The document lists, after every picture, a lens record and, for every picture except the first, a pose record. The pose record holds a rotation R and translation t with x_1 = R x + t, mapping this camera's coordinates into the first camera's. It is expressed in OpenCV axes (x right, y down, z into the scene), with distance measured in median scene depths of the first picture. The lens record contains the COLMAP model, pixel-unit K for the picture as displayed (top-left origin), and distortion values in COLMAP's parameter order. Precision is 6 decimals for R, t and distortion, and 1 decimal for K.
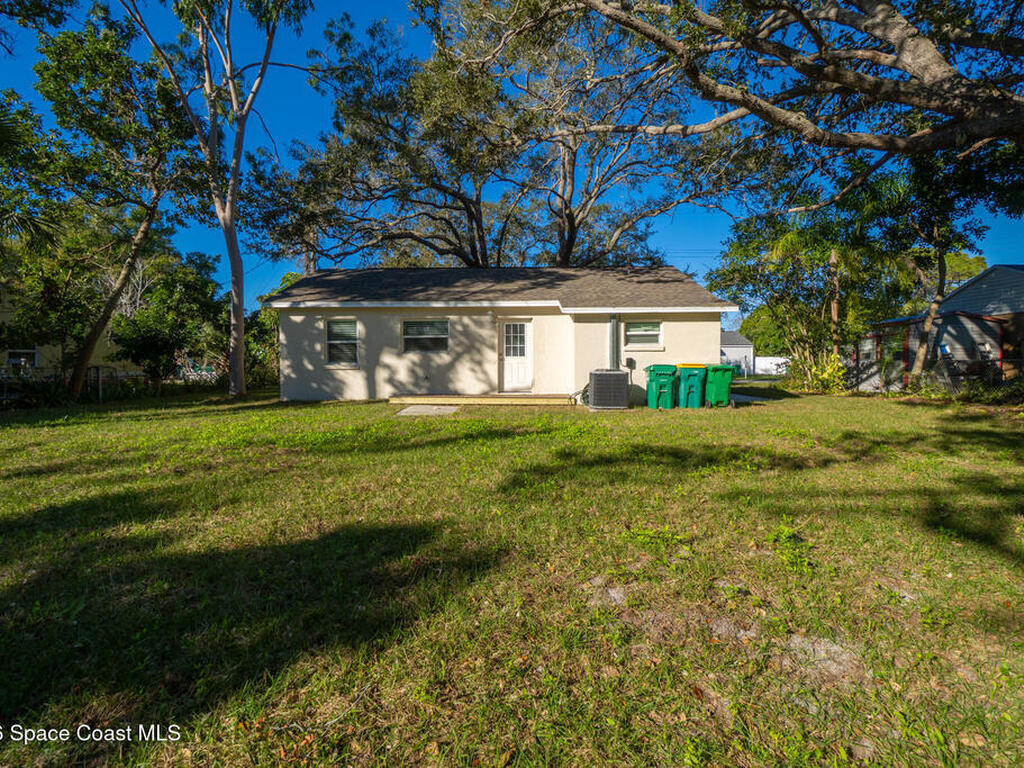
lens RADIAL K [[506.6, 0, 501.9], [0, 506.6, 376.1], [0, 0, 1]] dist [-0.001865, 0.000125]
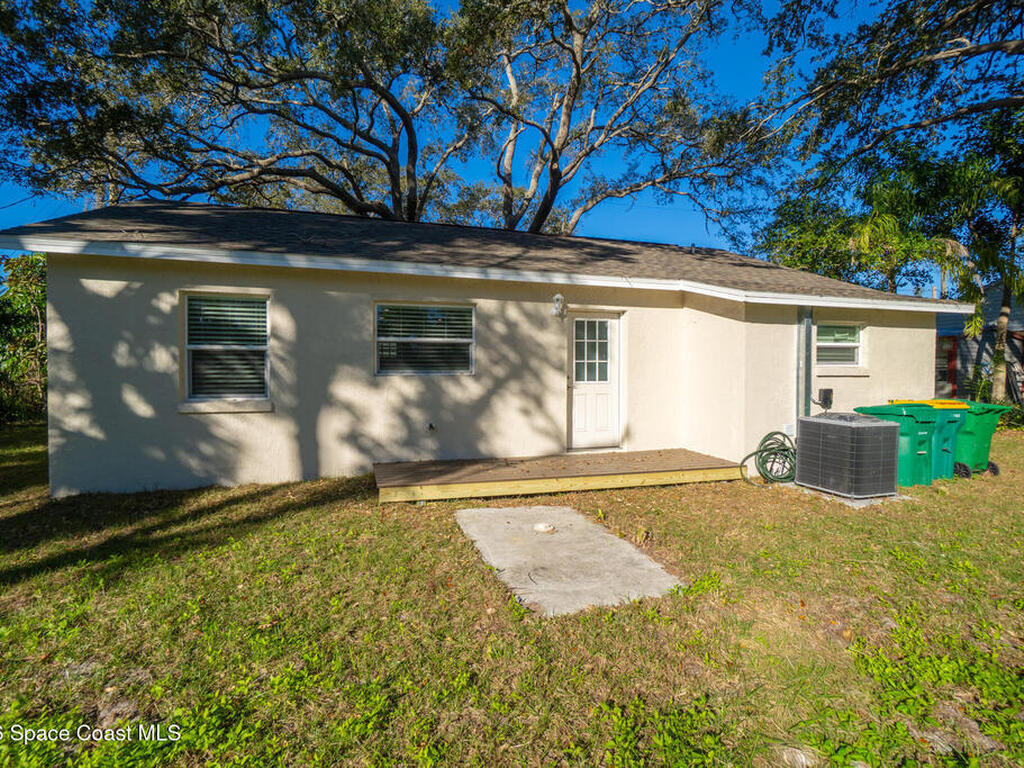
lens RADIAL K [[506.6, 0, 501.9], [0, 506.6, 376.1], [0, 0, 1]] dist [-0.001865, 0.000125]
pose [[0.948797, 0.004393, 0.315855, -0.234524], [-0.001356, 0.999951, -0.009835, -0.039775], [-0.315883, 0.008903, 0.948756, 0.527709]]
